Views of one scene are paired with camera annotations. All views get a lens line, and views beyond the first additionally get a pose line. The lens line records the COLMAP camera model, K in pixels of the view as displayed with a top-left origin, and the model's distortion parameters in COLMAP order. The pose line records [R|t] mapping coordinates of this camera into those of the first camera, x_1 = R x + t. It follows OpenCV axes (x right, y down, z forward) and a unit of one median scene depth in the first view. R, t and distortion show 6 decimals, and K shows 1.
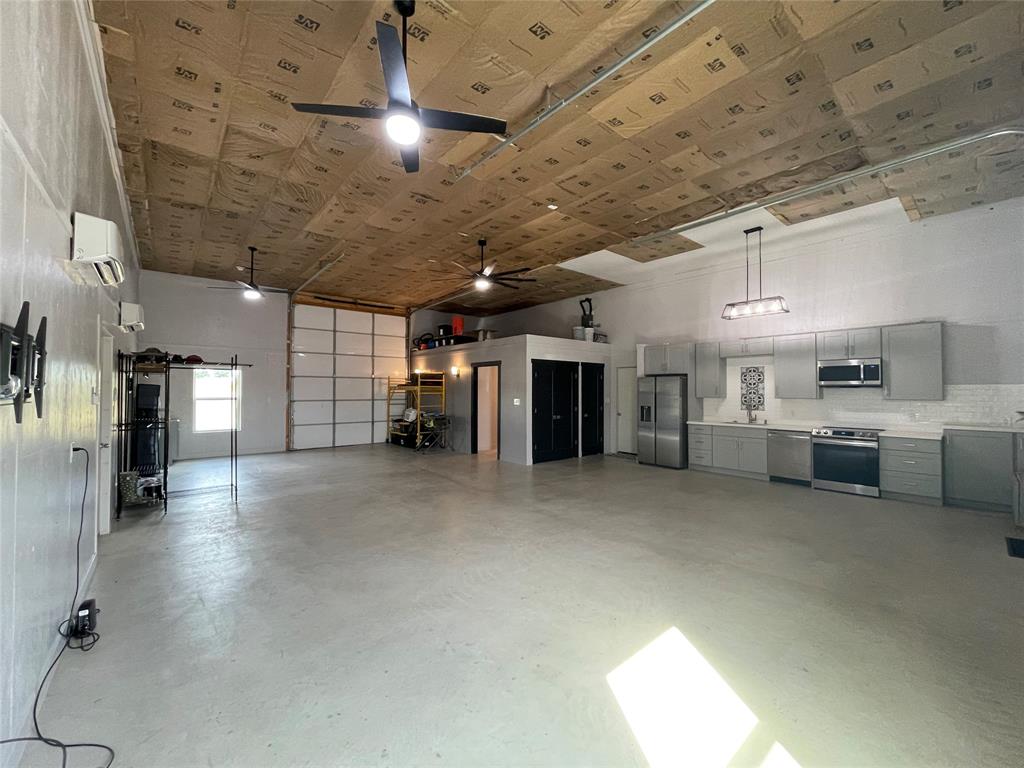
lens RADIAL K [[412.5, 0, 508.4], [0, 412.5, 382.9], [0, 0, 1]] dist [0.000521, -0.000042]
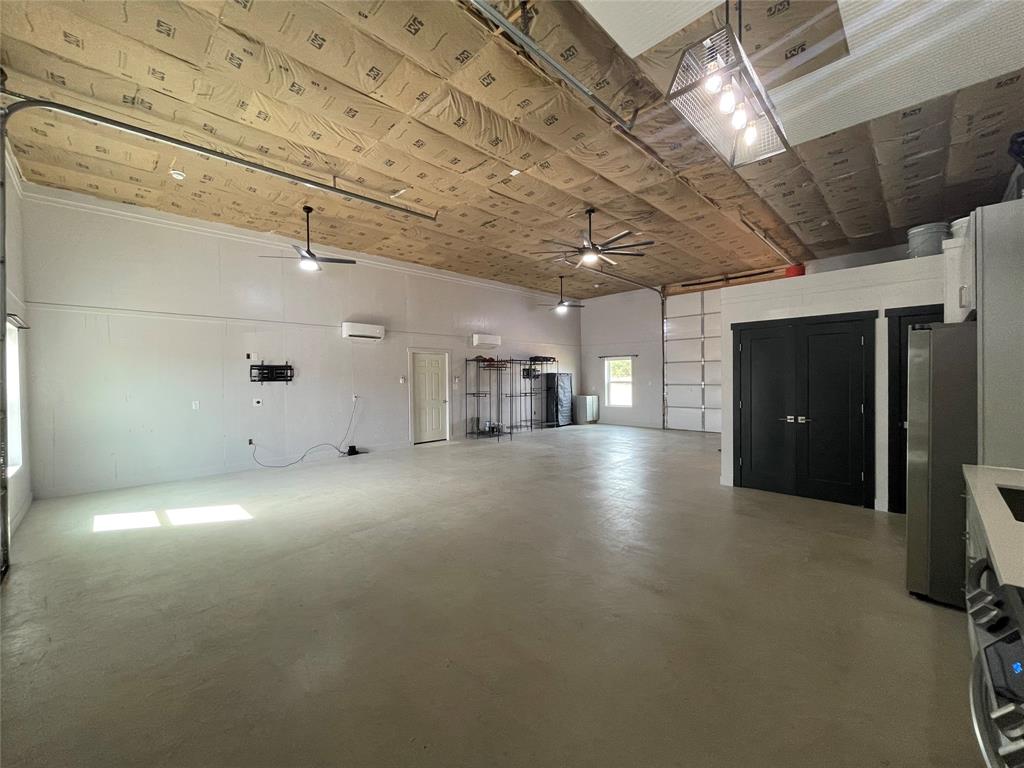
lens RADIAL K [[412.5, 0, 517.0], [0, 412.5, 383.0], [0, 0, 1]] dist [0.000521, -0.000042]
pose [[0.095147, 0.009892, -0.995414, 0.711919], [0.029764, 0.999475, 0.012778, 0.017464], [0.995018, -0.030843, 0.094803, 0.633246]]
